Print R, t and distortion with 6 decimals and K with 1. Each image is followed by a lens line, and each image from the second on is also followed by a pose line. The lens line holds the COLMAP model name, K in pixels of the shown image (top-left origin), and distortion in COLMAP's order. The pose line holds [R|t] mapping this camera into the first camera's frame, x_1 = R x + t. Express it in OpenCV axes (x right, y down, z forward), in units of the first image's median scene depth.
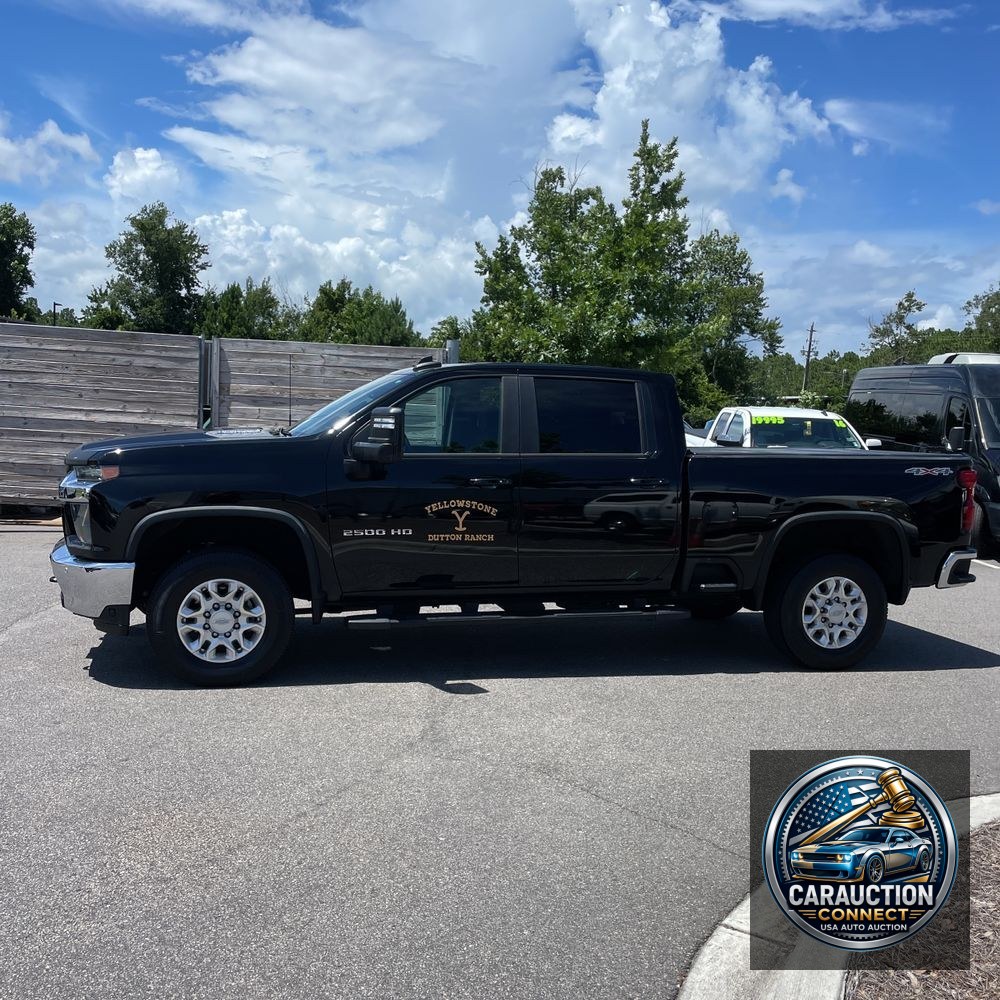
lens RADIAL K [[1034.9, 0, 511.1], [0, 1034.9, 482.6], [0, 0, 1]] dist [0.127427, -0.269297]
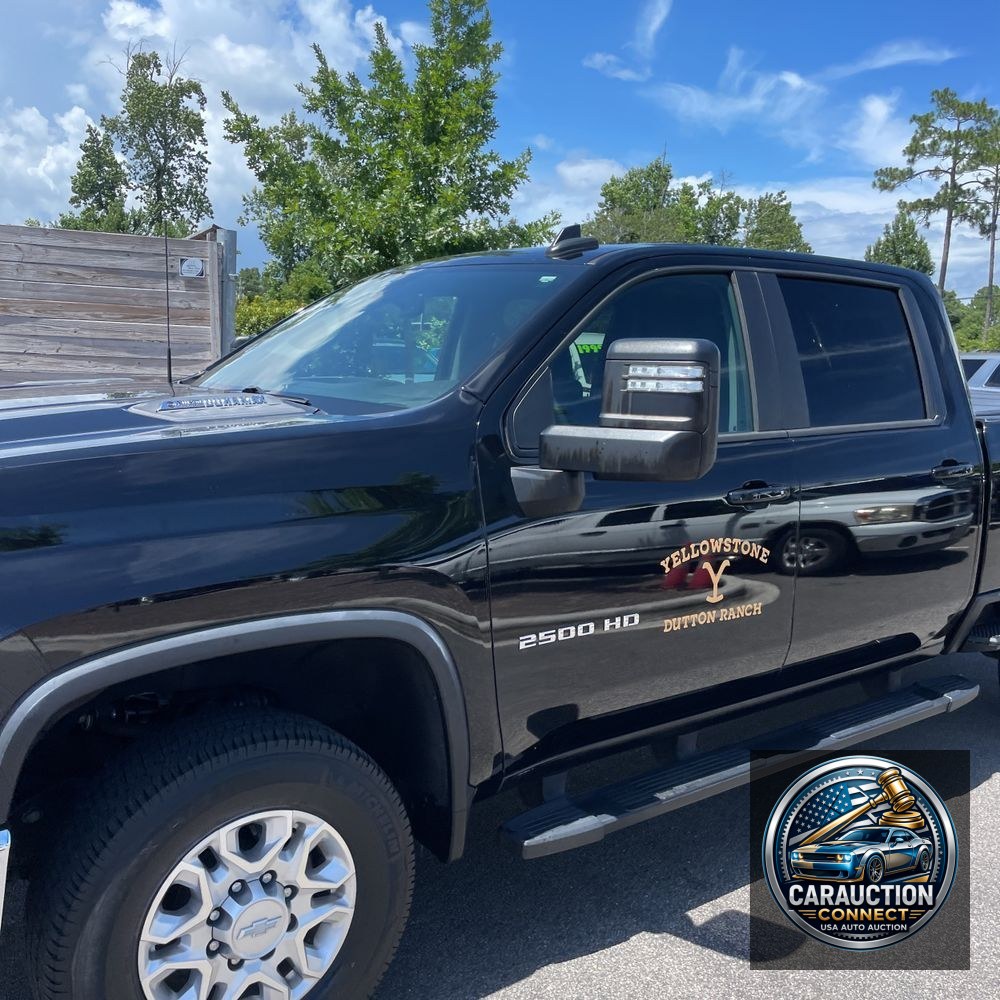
lens RADIAL K [[1029.6, 0, 500.0], [0, 1029.6, 500.0], [0, 0, 1]] dist [0.089811, -0.141306]
pose [[0.929782, -0.056908, 0.363684, -0.024224], [0.023472, 0.995133, 0.095706, -0.003686], [-0.367360, -0.080449, 0.926593, 0.048186]]
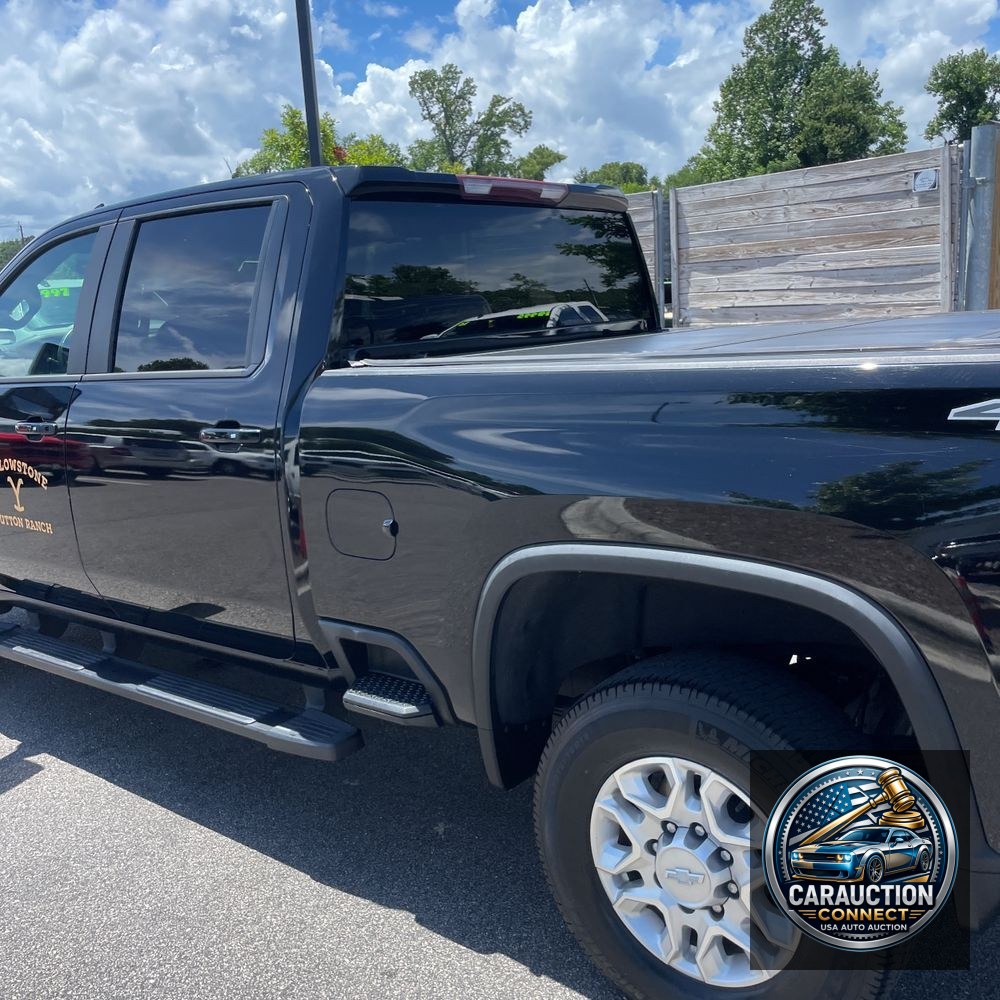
lens RADIAL K [[1013.4, 0, 500.0], [0, 1013.4, 500.0], [0, 0, 1]] dist [0.103290, -0.138265]
pose [[0.582472, 0.091406, -0.807695, 0.044904], [0.027770, 0.990839, 0.132159, -0.002219], [0.812376, -0.099409, 0.574598, 0.070543]]
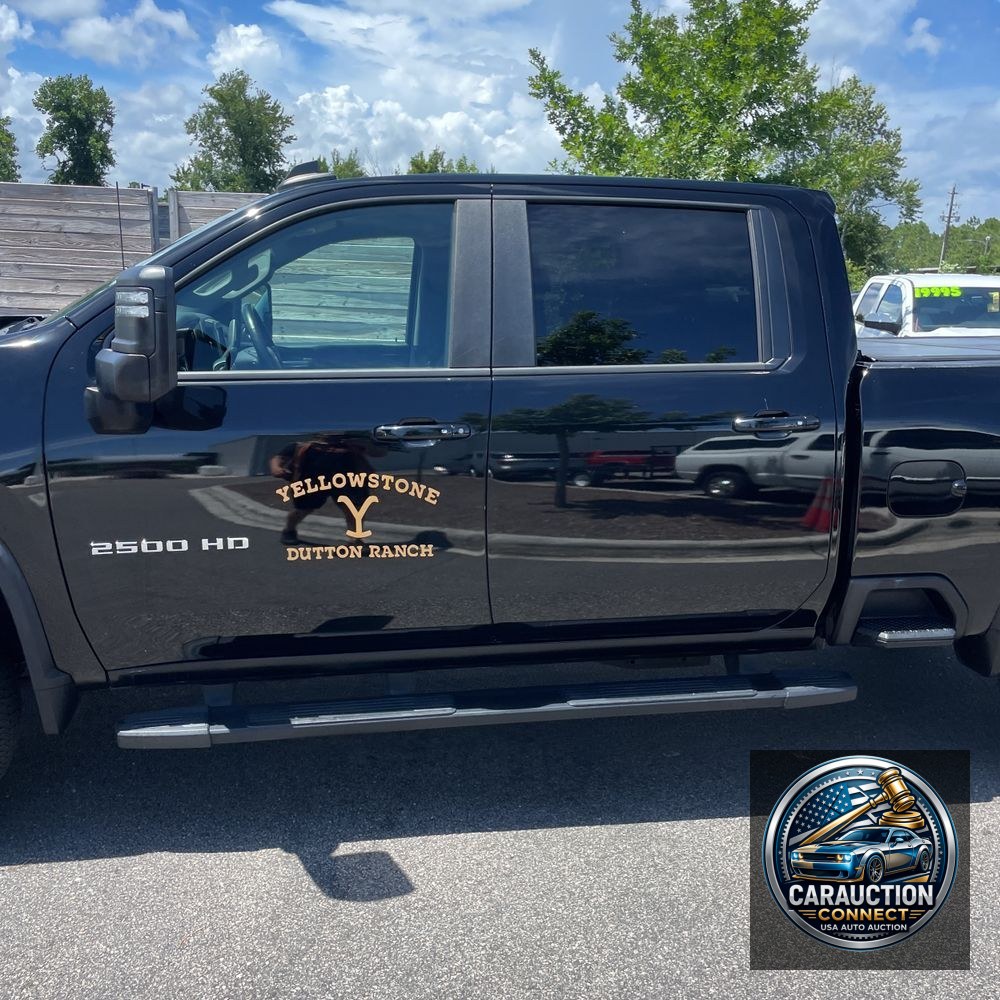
lens RADIAL K [[1034.9, 0, 511.1], [0, 1034.9, 482.6], [0, 0, 1]] dist [0.127427, -0.269297]
pose [[0.994451, 0.002627, -0.105169, 0.005377], [0.009157, 0.993733, 0.111407, -0.002323], [0.104802, -0.111752, 0.988194, 0.043679]]
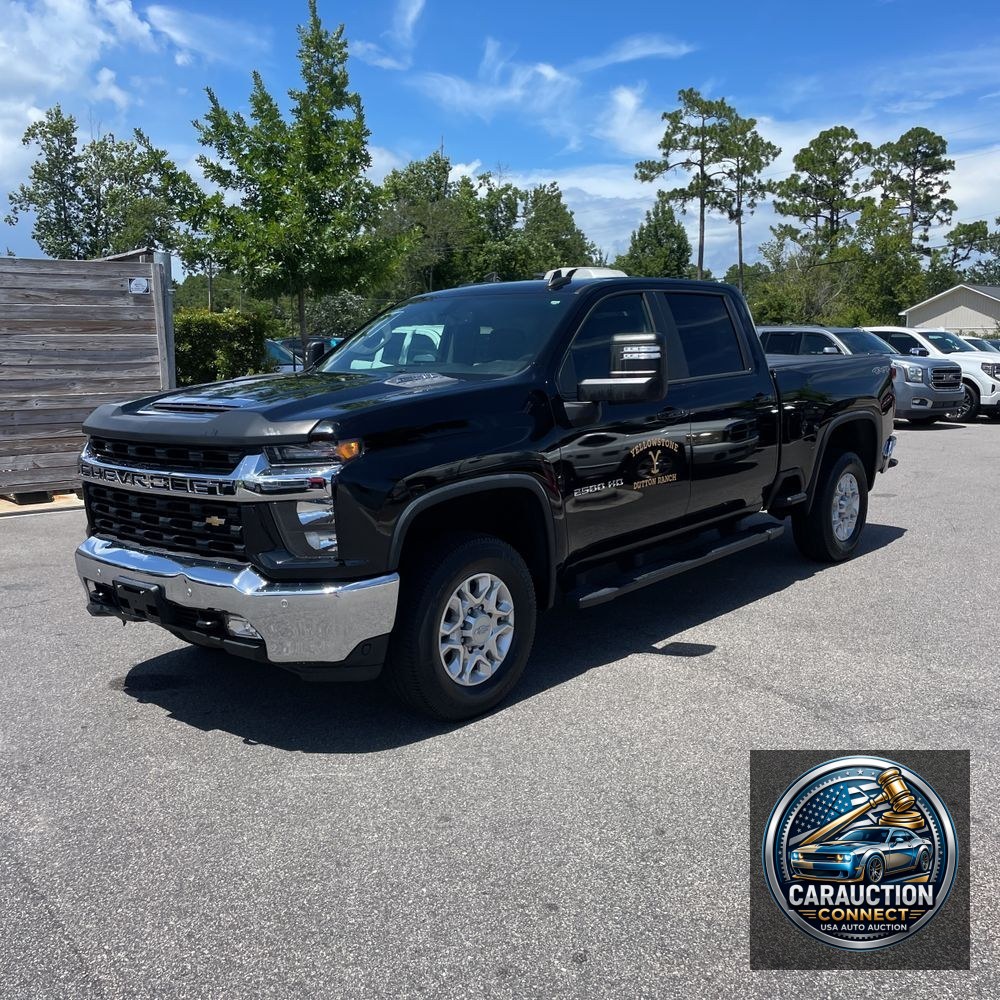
lens RADIAL K [[1030.2, 0, 524.9], [0, 1030.2, 482.2], [0, 0, 1]] dist [0.045075, -0.023606]
pose [[0.820092, -0.125785, 0.558235, -0.048952], [0.081392, 0.991264, 0.103787, -0.003496], [-0.566413, -0.039679, 0.823166, 0.028236]]
